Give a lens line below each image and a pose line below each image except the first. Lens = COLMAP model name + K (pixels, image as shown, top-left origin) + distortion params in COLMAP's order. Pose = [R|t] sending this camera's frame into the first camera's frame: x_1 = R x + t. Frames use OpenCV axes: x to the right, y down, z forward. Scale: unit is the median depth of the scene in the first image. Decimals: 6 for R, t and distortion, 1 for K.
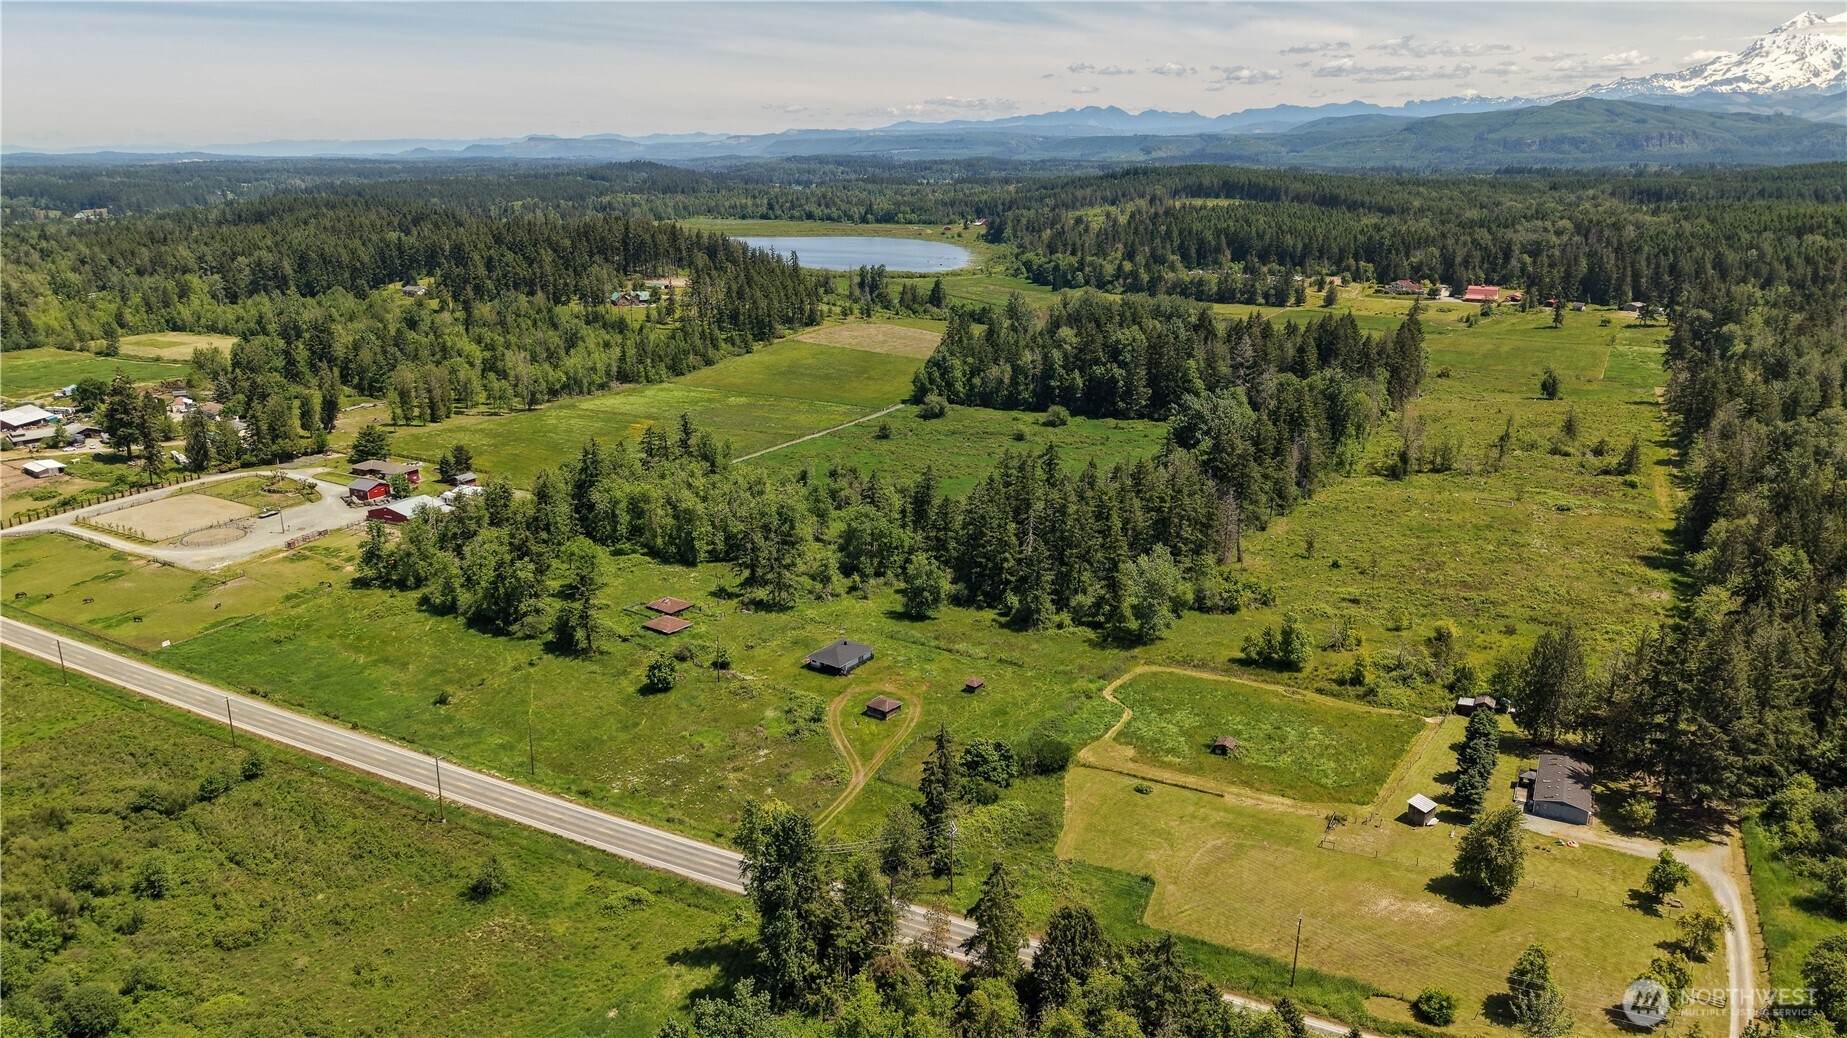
lens RADIAL K [[1236.9, 0, 923.5], [0, 1236.9, 519.0], [0, 0, 1]] dist [0.005202, -0.002674]
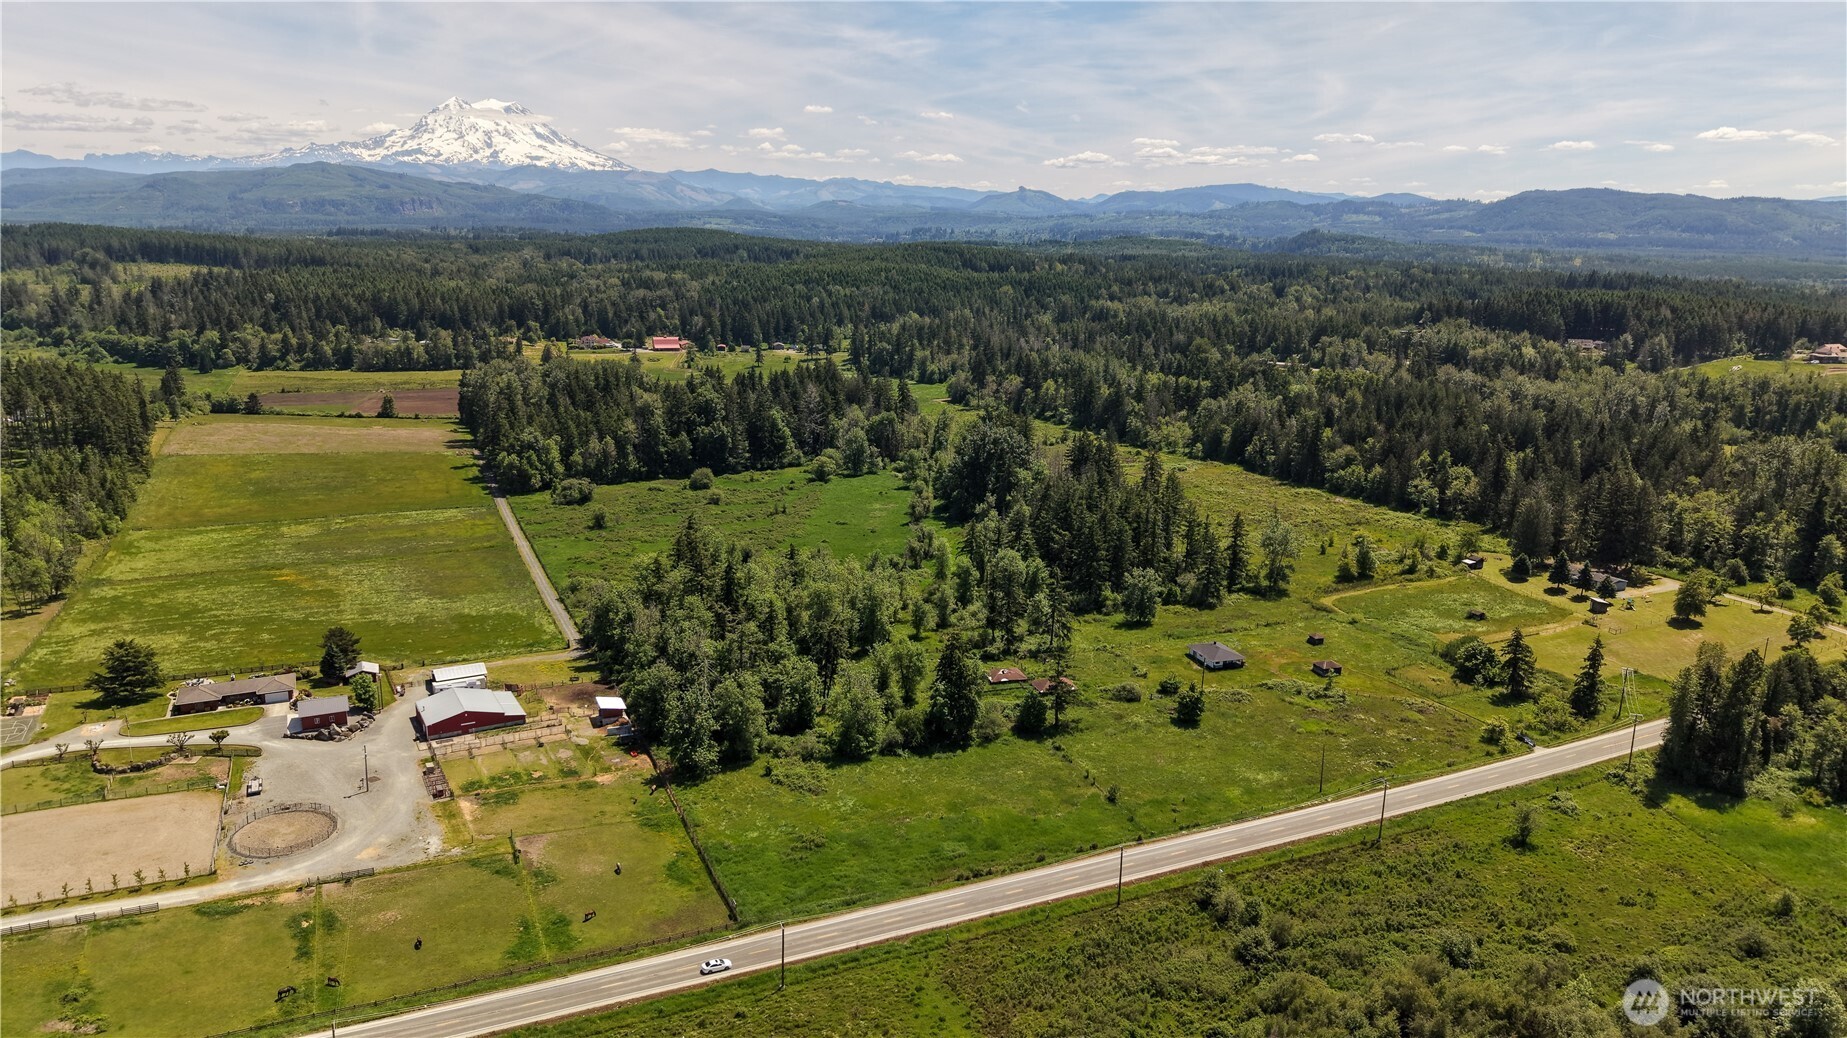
lens RADIAL K [[1236.8, 0, 918.7], [0, 1236.8, 519.9], [0, 0, 1]] dist [0.033584, -0.040181]
pose [[0.594244, -0.175718, 0.784855, -0.580363], [0.211870, 0.975575, 0.058003, -0.071587], [-0.775877, 0.131819, 0.616959, 0.251651]]
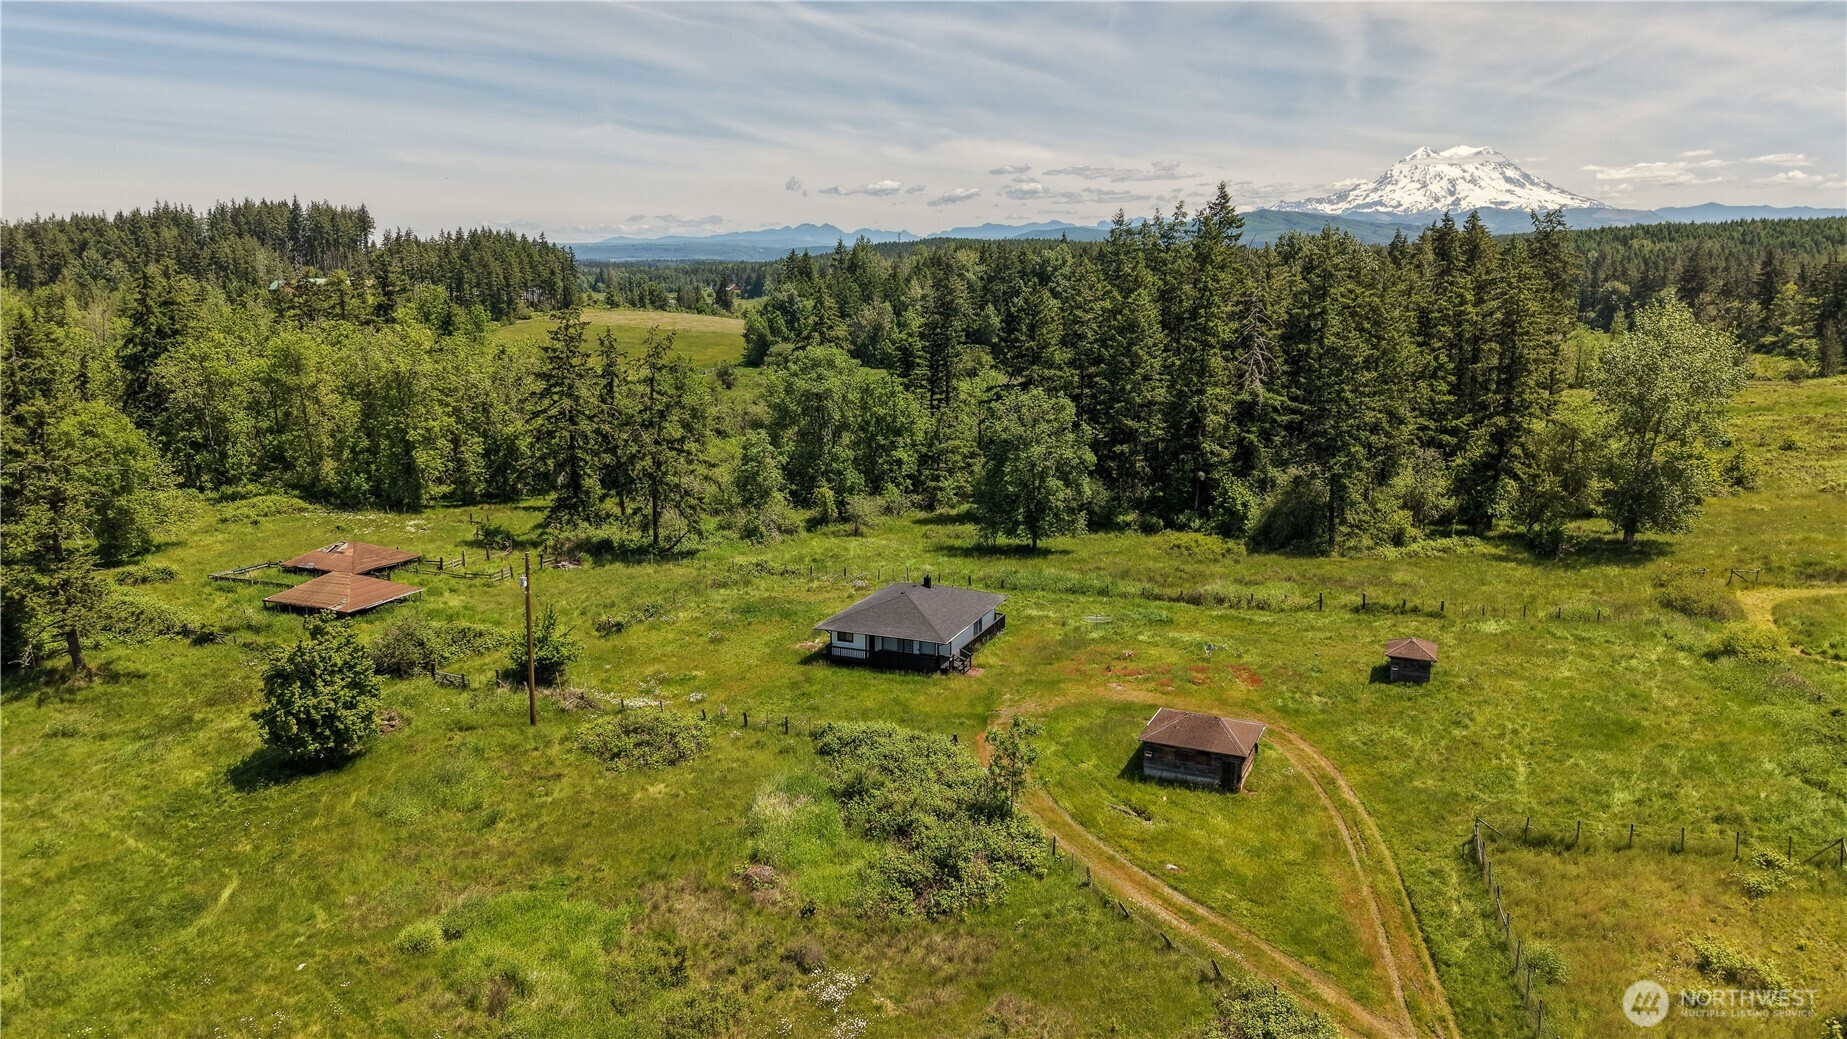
lens RADIAL K [[1247.9, 0, 926.3], [0, 1247.9, 519.3], [0, 0, 1]] dist [0.013714, -0.000969]
pose [[0.975398, -0.044723, 0.215866, -0.069476], [0.064244, 0.994370, -0.084273, 0.057995], [-0.210882, 0.096068, 0.972779, 0.351213]]
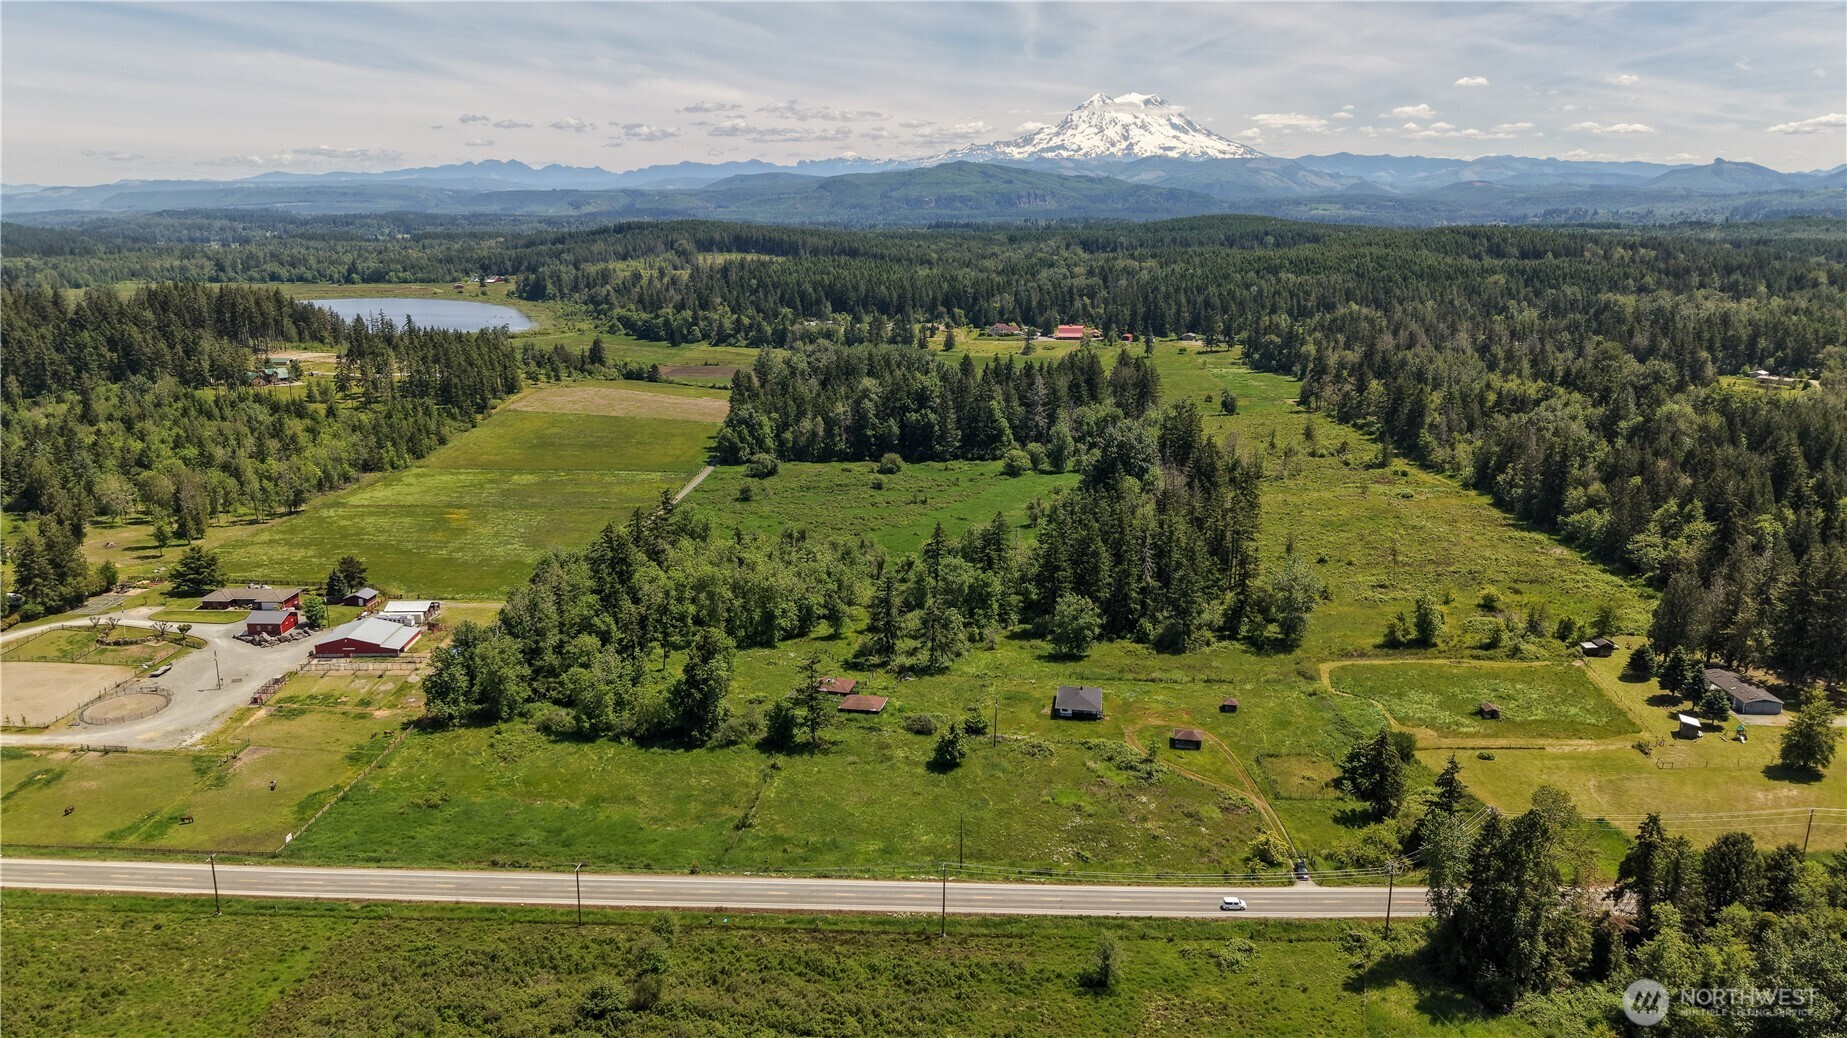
lens RADIAL K [[1236.8, 0, 918.7], [0, 1236.8, 519.9], [0, 0, 1]] dist [0.033584, -0.040181]
pose [[0.899910, -0.105747, 0.423060, -0.309209], [0.123078, 0.992301, -0.013773, -0.019832], [-0.418346, 0.064464, 0.905997, 0.067511]]
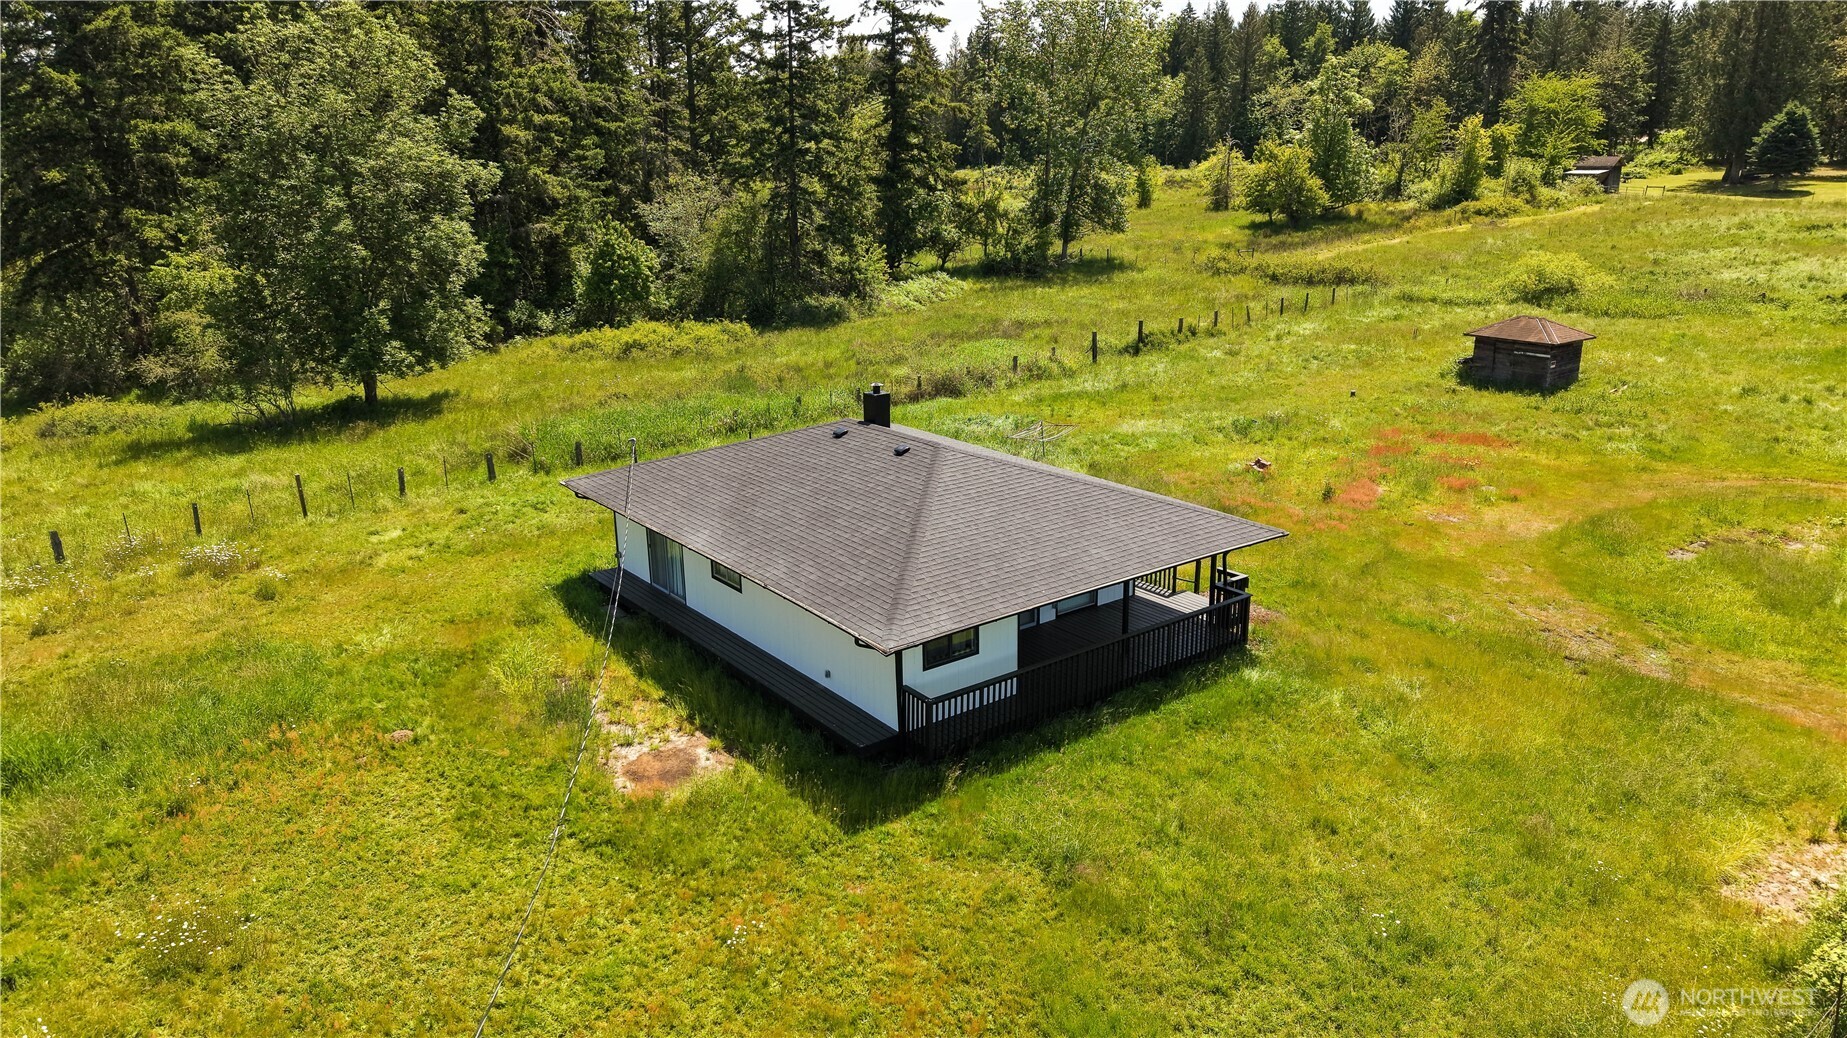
lens RADIAL K [[1264.9, 0, 923.5], [0, 1264.9, 519.0], [0, 0, 1]] dist [0.050094, -0.042356]
pose [[0.310711, -0.274860, 0.909896, -0.081553], [0.280821, 0.941090, 0.188388, 0.046960], [-0.908074, 0.196984, 0.369593, 0.498661]]
